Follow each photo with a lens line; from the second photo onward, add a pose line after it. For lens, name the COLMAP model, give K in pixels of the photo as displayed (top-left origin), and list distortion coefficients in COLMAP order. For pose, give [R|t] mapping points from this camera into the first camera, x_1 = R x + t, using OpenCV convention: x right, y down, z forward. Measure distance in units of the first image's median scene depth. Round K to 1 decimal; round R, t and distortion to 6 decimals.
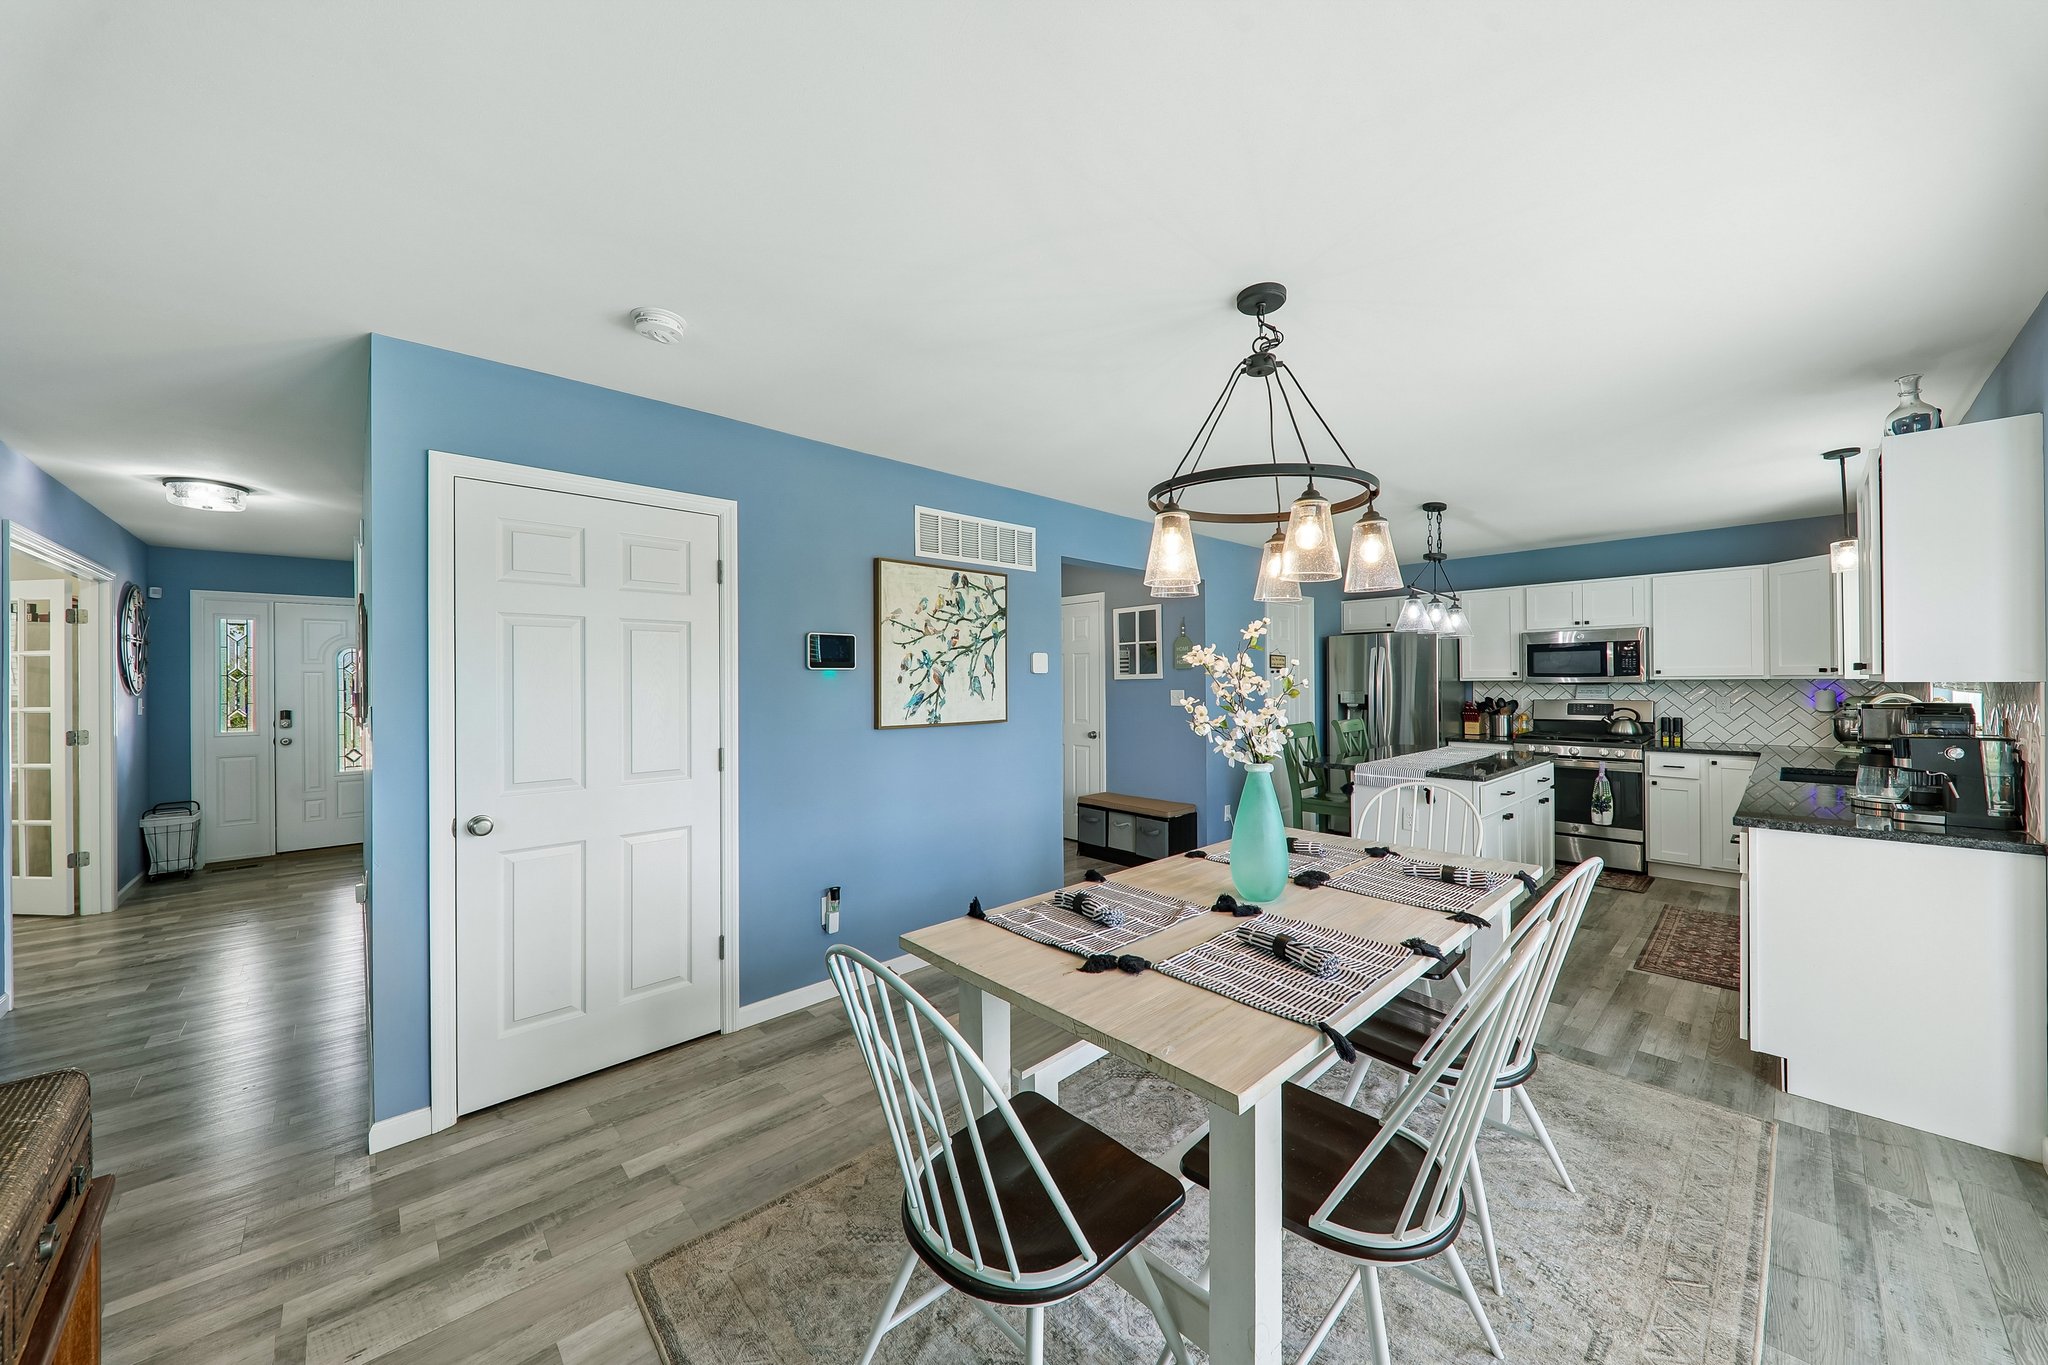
lens RADIAL K [[714.0, 0, 1029.3], [0, 714.0, 681.2], [0, 0, 1]] dist [0.013650, -0.009898]
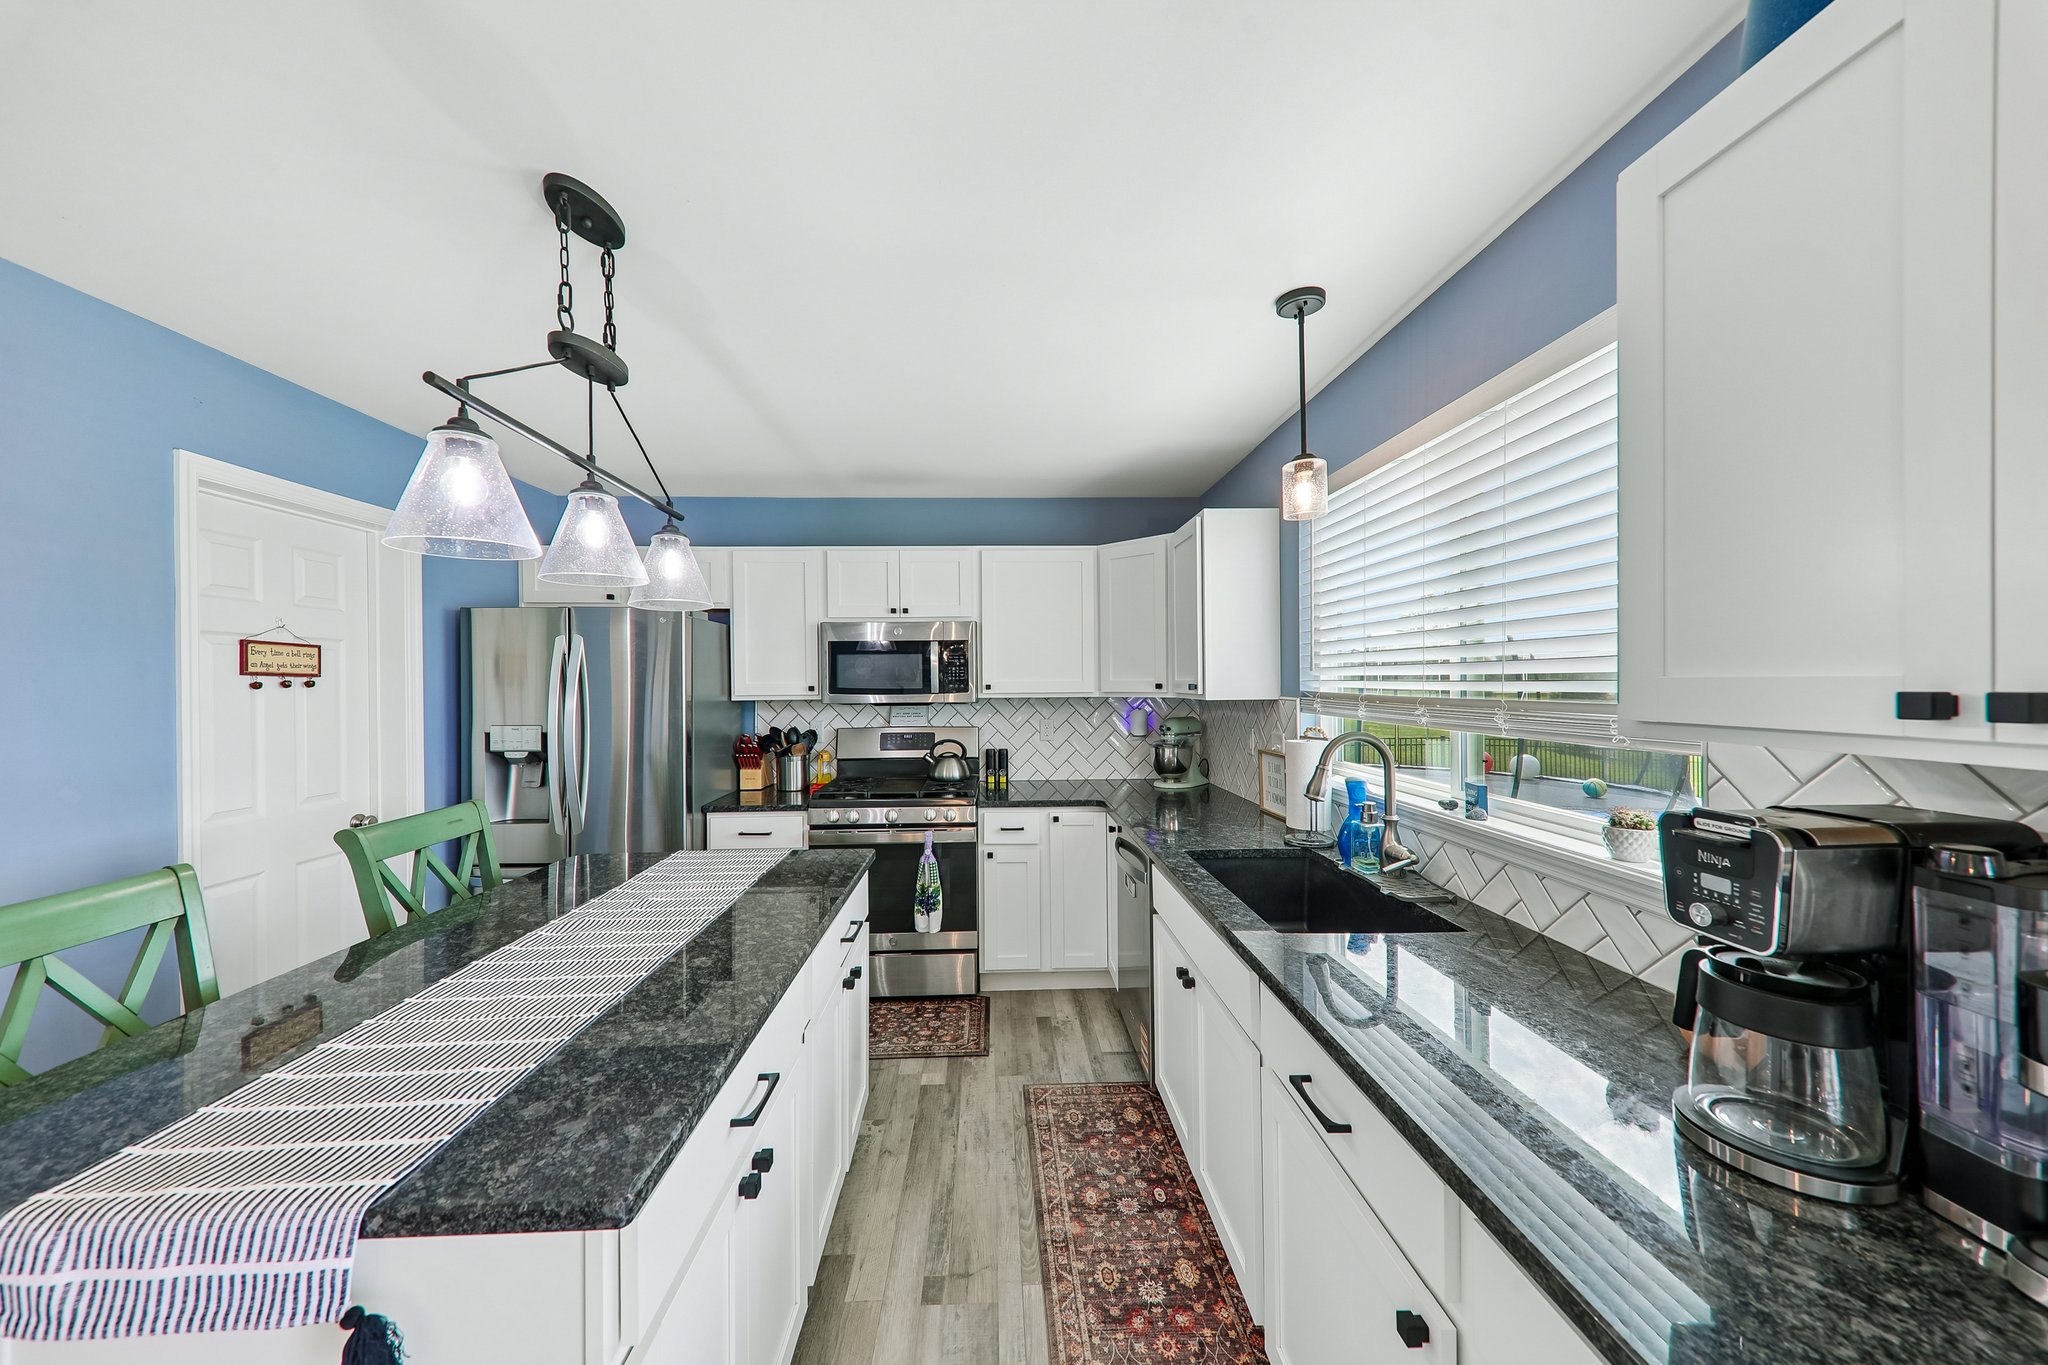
lens RADIAL K [[703.4, 0, 1013.0], [0, 703.4, 687.6], [0, 0, 1]] dist [0.018244, -0.000099]
pose [[0.660855, -0.003341, 0.750506, 0.645982], [0.003161, 0.999994, 0.001668, -0.022425], [-0.750507, 0.001270, 0.660862, 0.900032]]
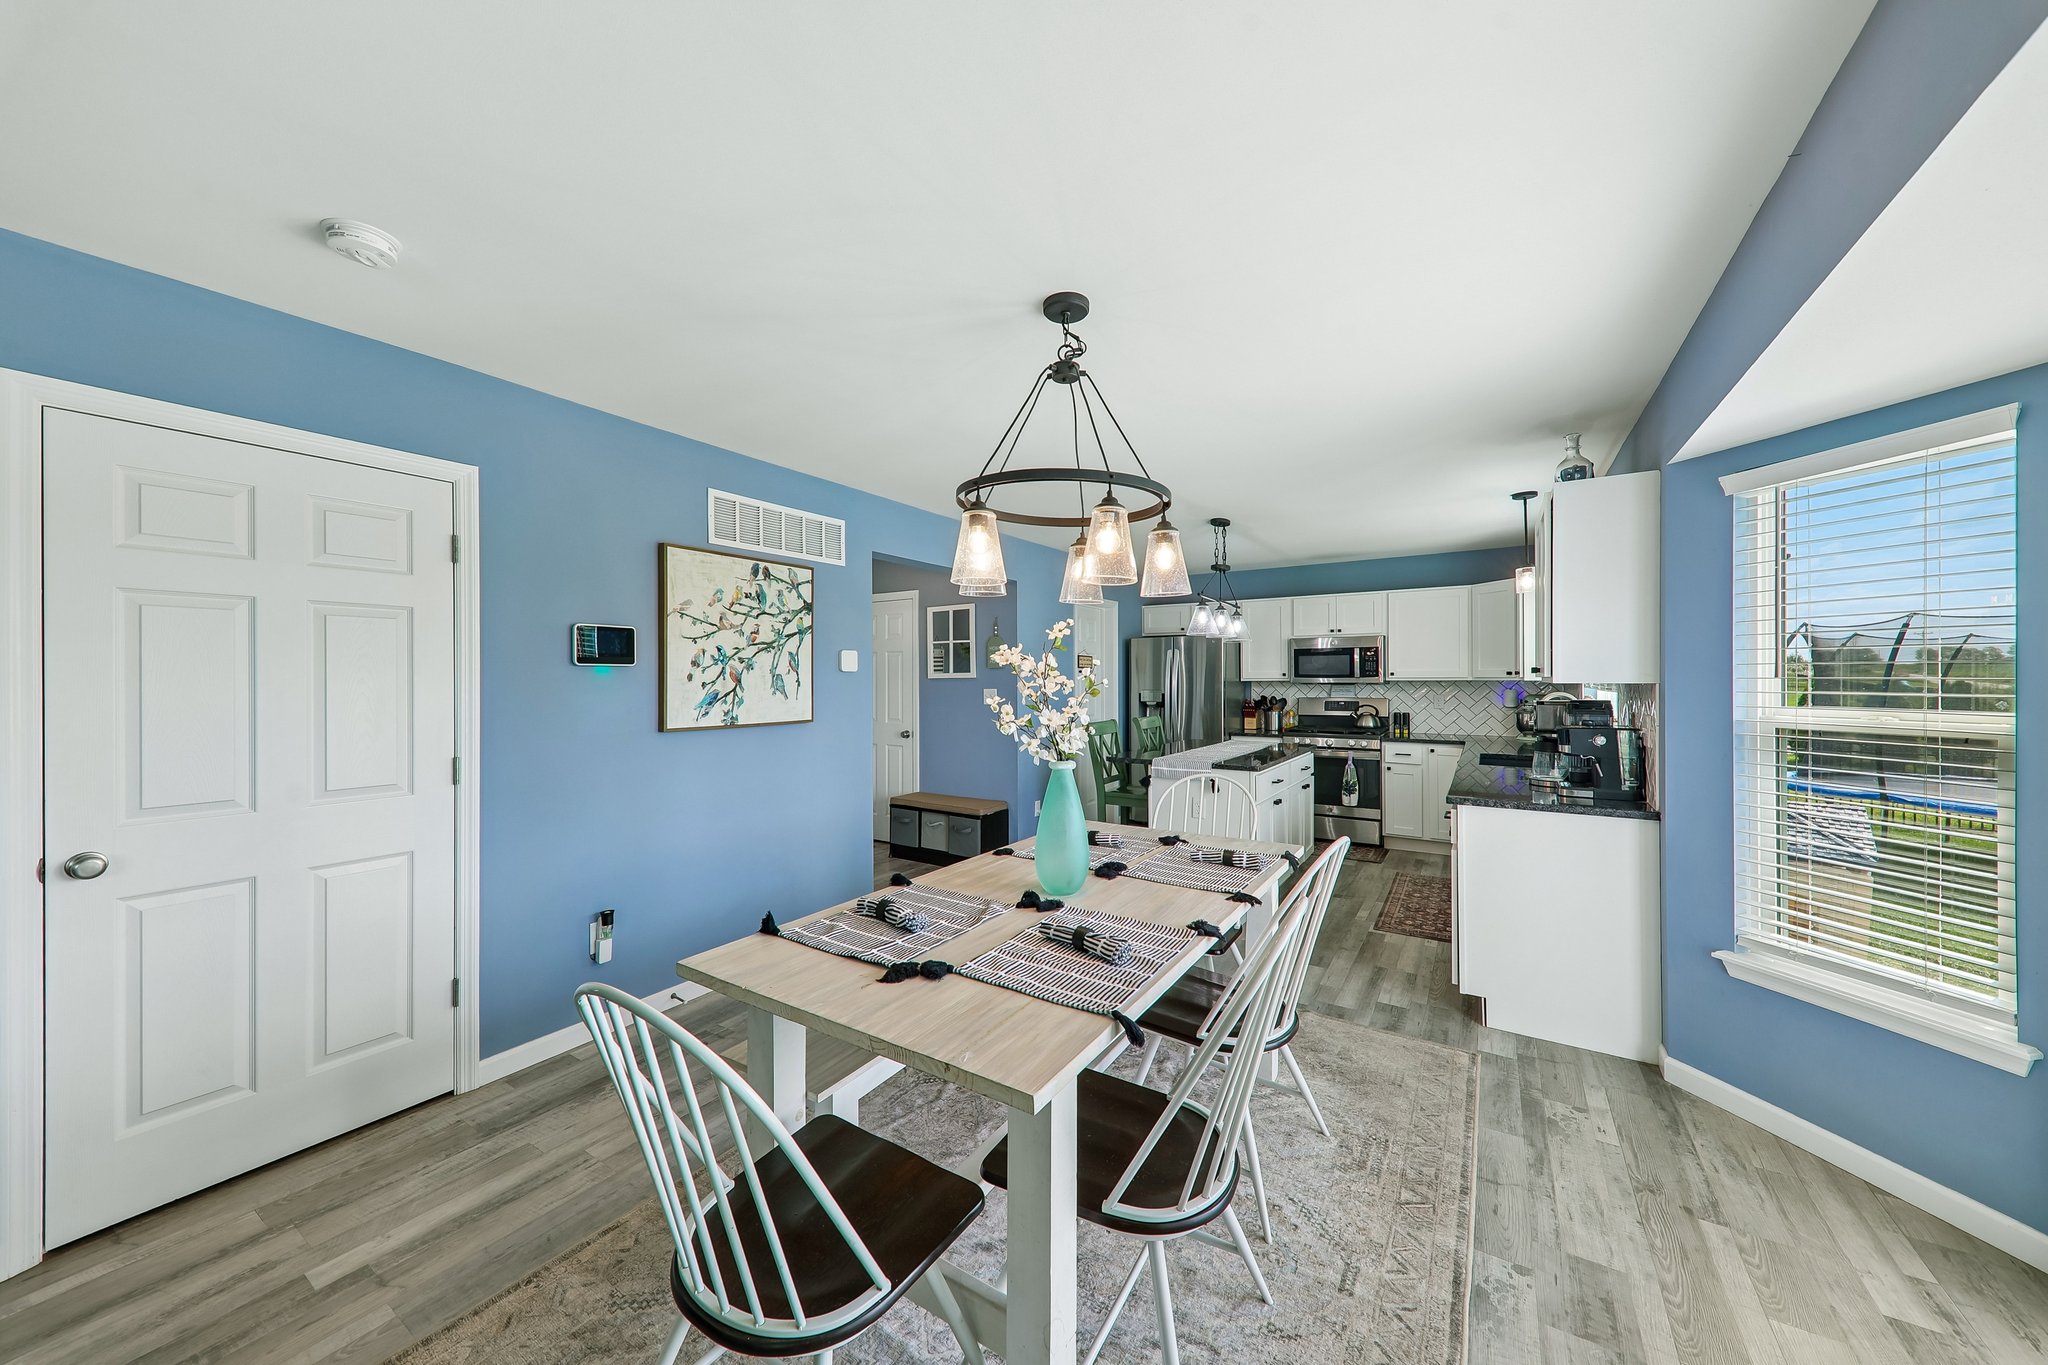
lens RADIAL K [[708.2, 0, 1019.1], [0, 708.2, 682.7], [0, 0, 1]] dist [0.018480, -0.007197]
pose [[0.972096, 0.002998, 0.234564, 0.014283], [-0.003819, 0.999988, 0.003048, 0.000102], [-0.234552, -0.003859, 0.972096, 0.016646]]
